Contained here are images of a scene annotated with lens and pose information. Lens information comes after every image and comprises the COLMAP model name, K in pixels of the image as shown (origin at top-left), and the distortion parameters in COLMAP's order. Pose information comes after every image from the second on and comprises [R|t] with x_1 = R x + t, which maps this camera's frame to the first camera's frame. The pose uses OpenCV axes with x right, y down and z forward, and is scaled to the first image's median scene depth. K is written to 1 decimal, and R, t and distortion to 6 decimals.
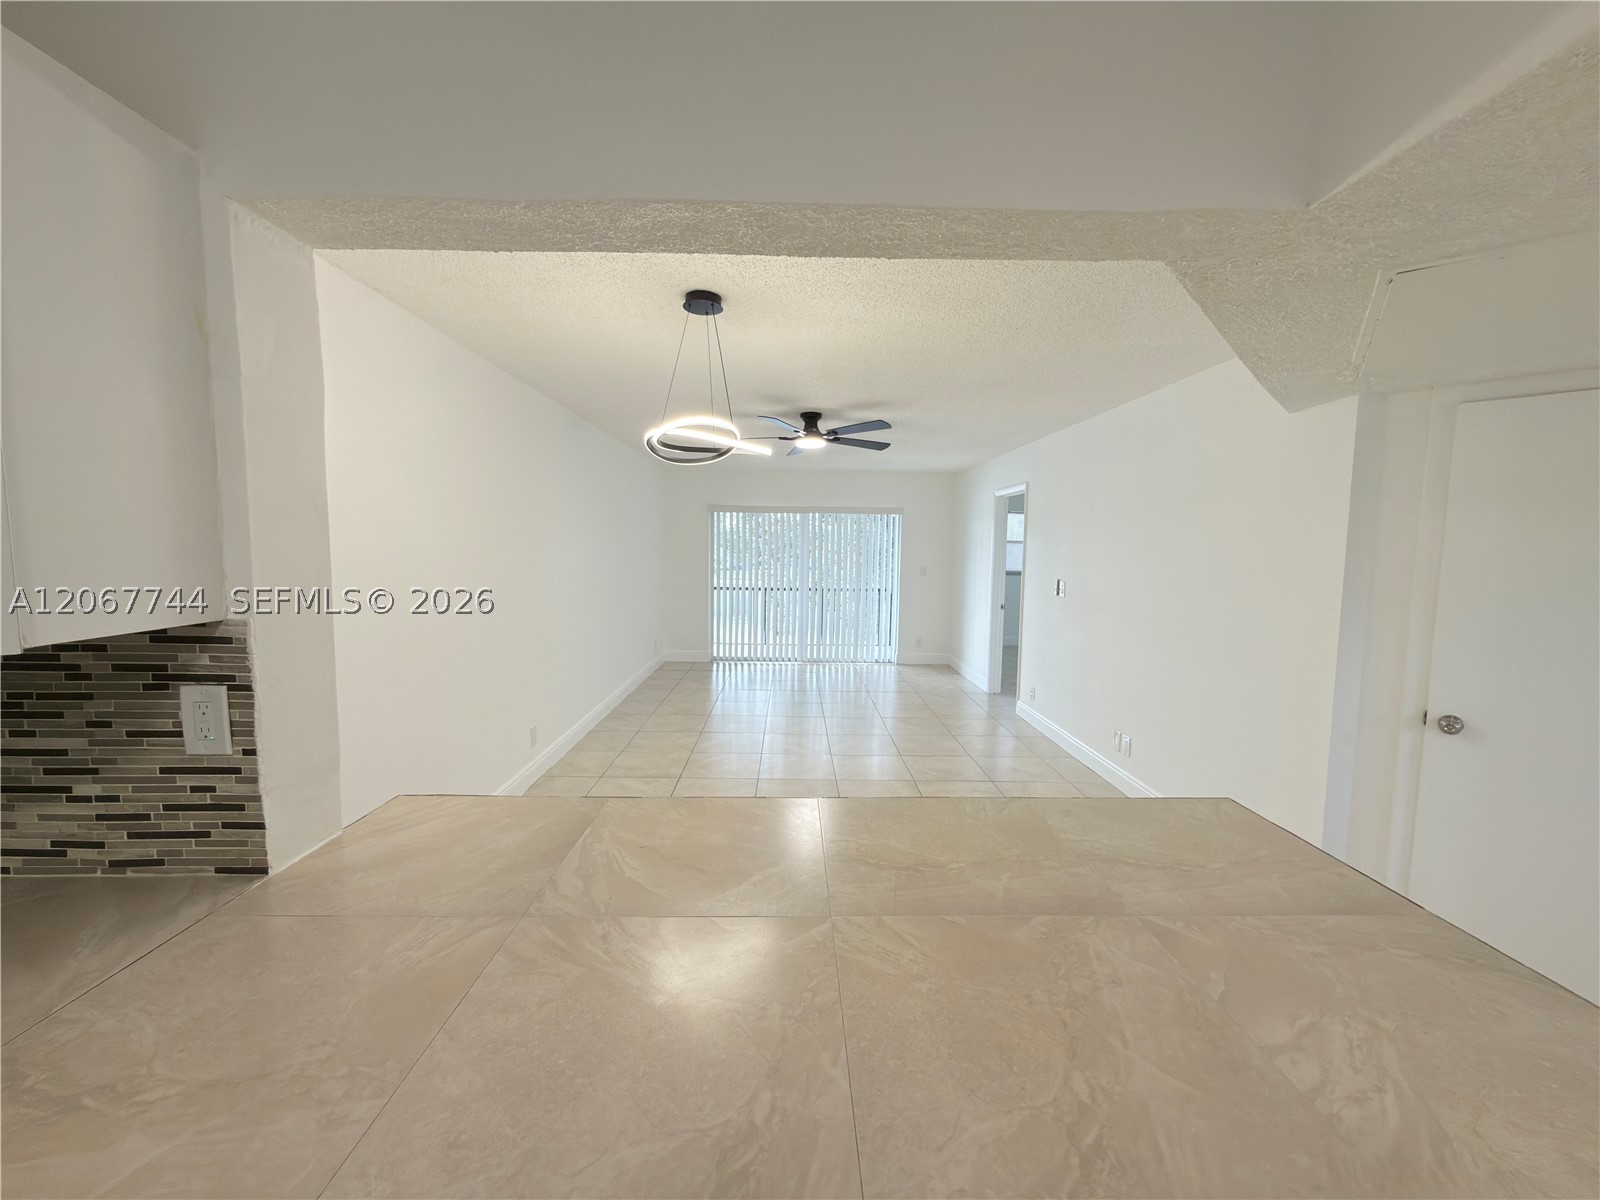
lens RADIAL K [[637.9, 0, 800.0], [0, 637.9, 600.0], [0, 0, 1]] dist [-0.001404, -0.000172]
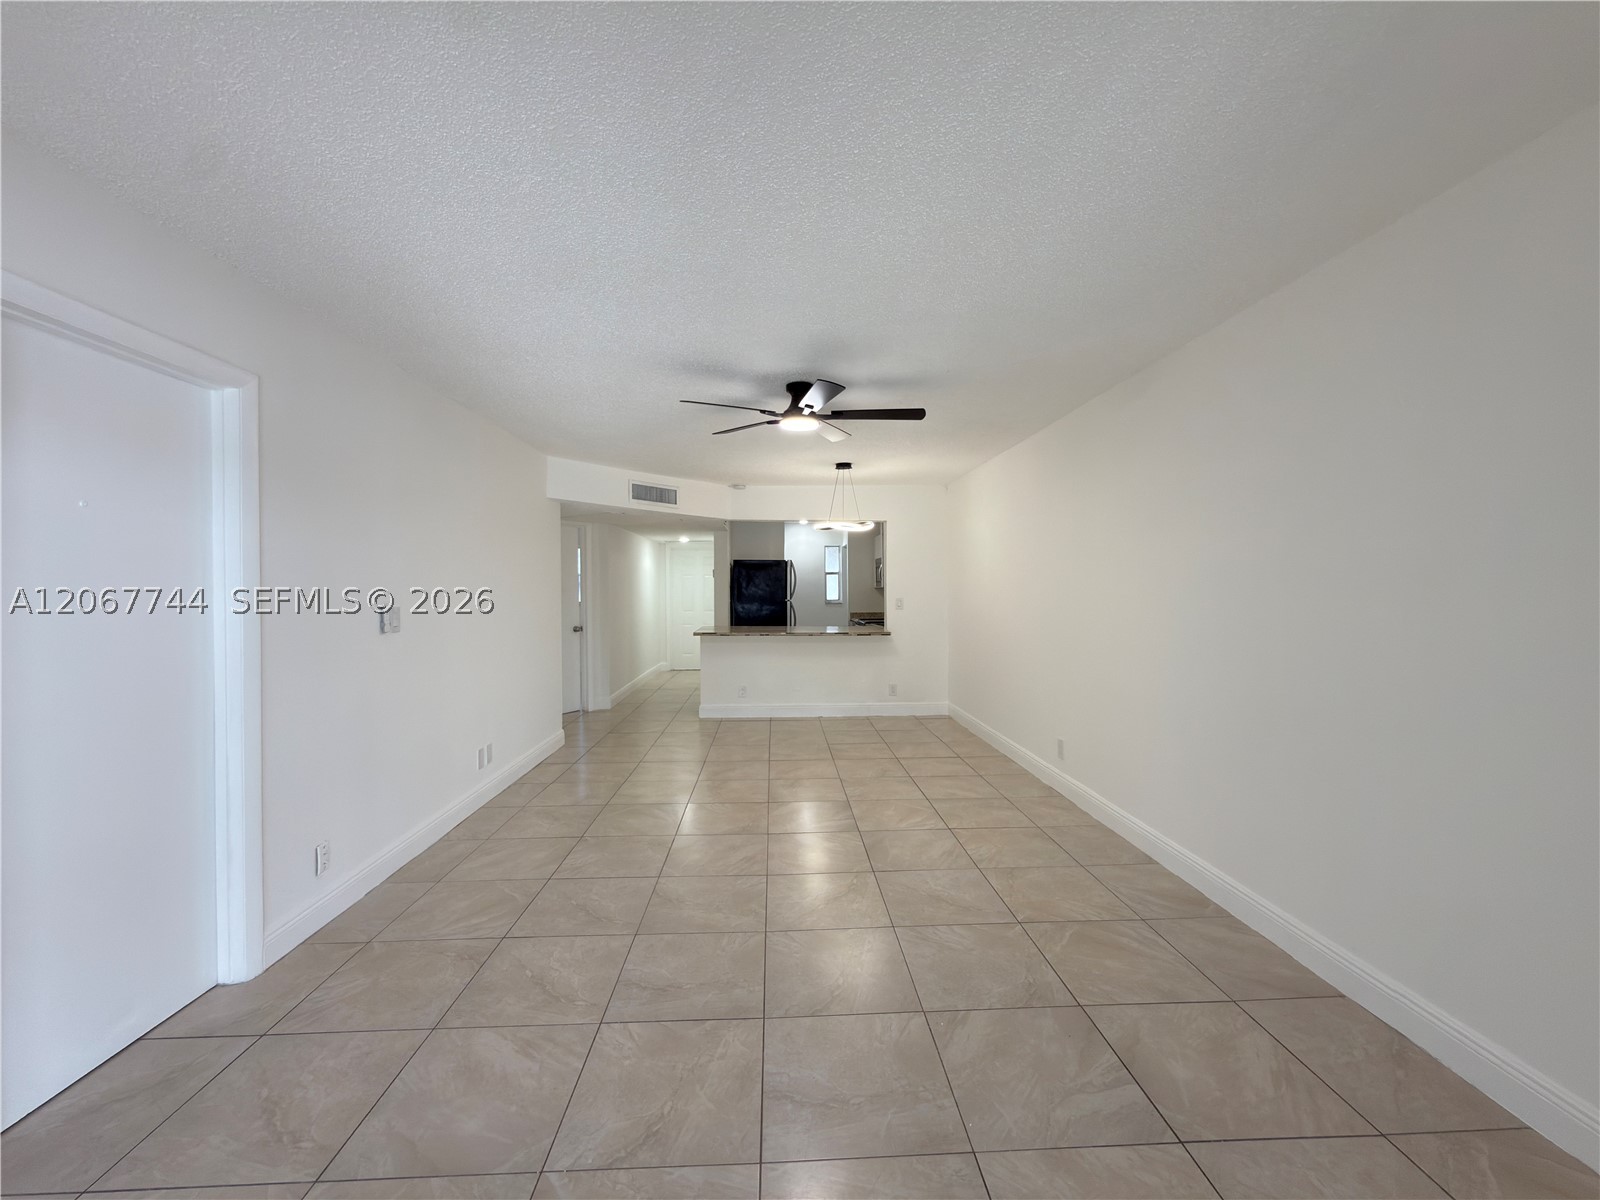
lens RADIAL K [[637.9, 0, 800.0], [0, 637.9, 600.0], [0, 0, 1]] dist [-0.001404, -0.000172]
pose [[-0.999736, -0.013413, -0.018681, 0.024055], [-0.015207, 0.994927, 0.099442, -0.093253], [0.017252, 0.099700, -0.994868, 1.469261]]
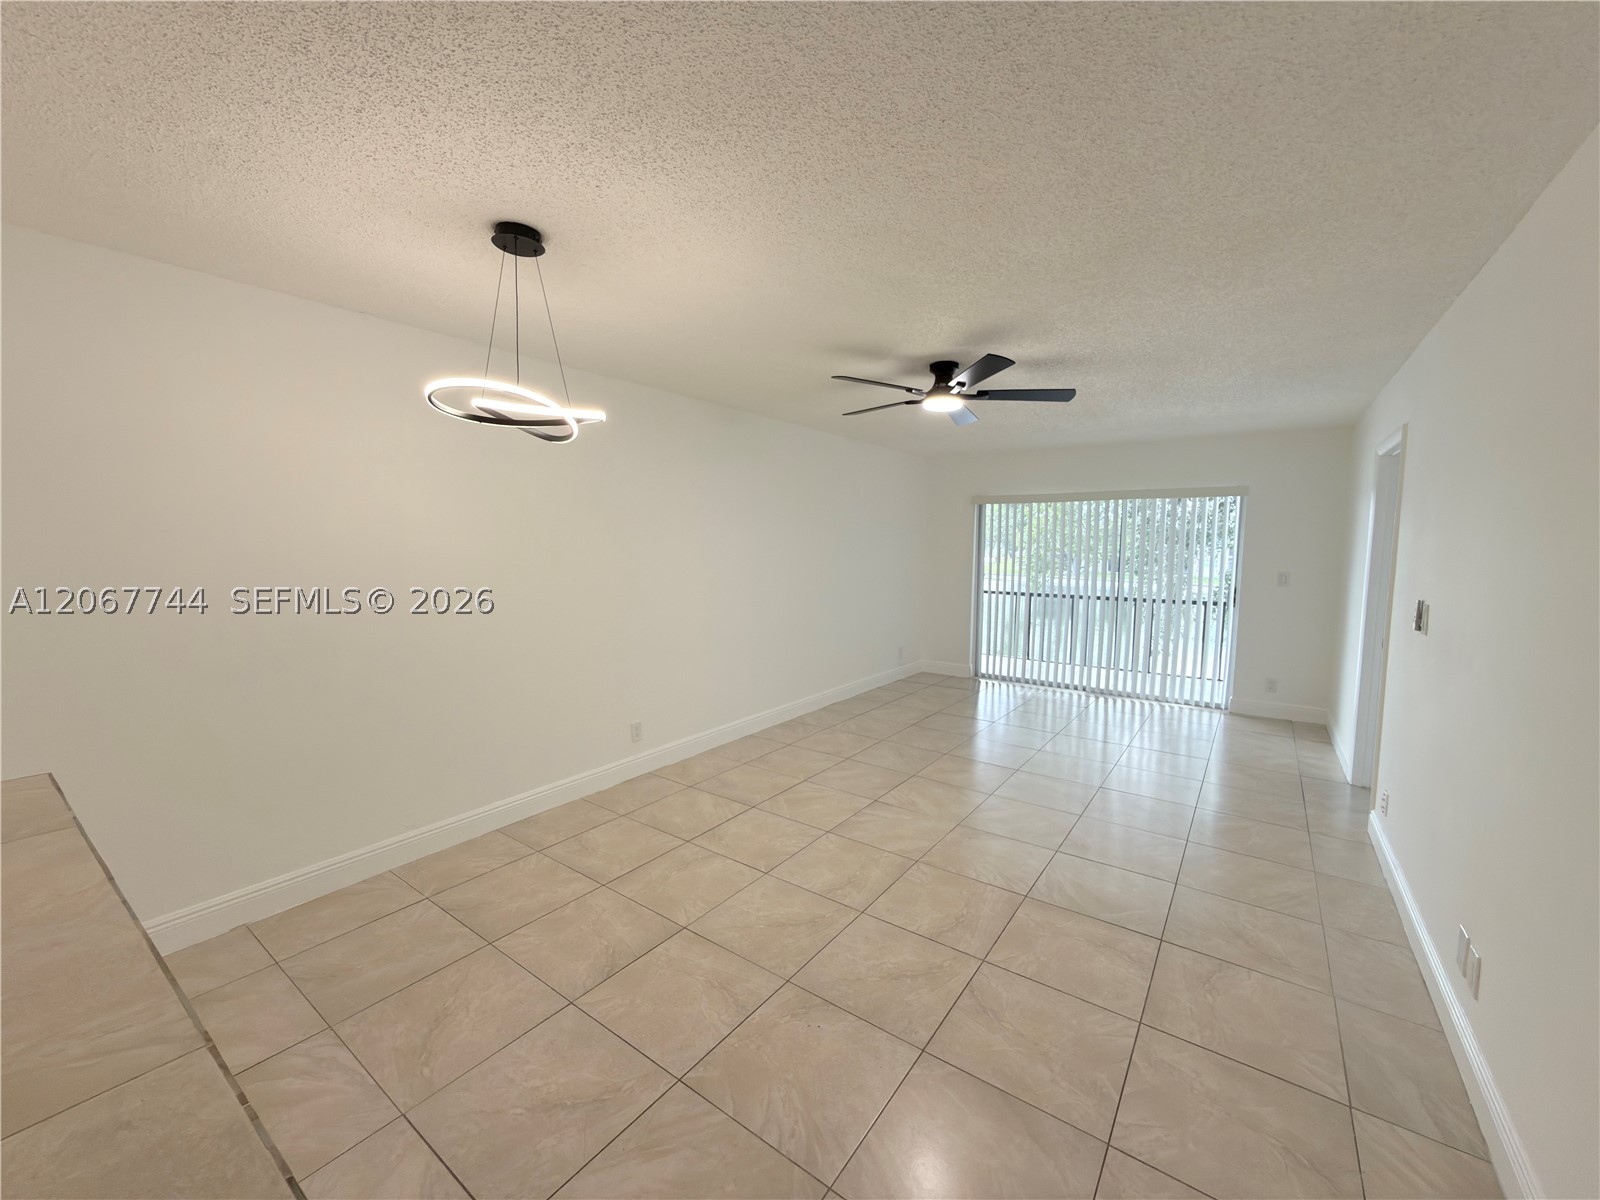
lens RADIAL K [[637.9, 0, 800.0], [0, 637.9, 600.0], [0, 0, 1]] dist [-0.001404, -0.000172]
pose [[0.795696, 0.041732, -0.604257, 0.288164], [-0.041773, 0.999029, 0.013988, -0.016083], [0.604254, 0.014111, 0.796667, 0.252224]]
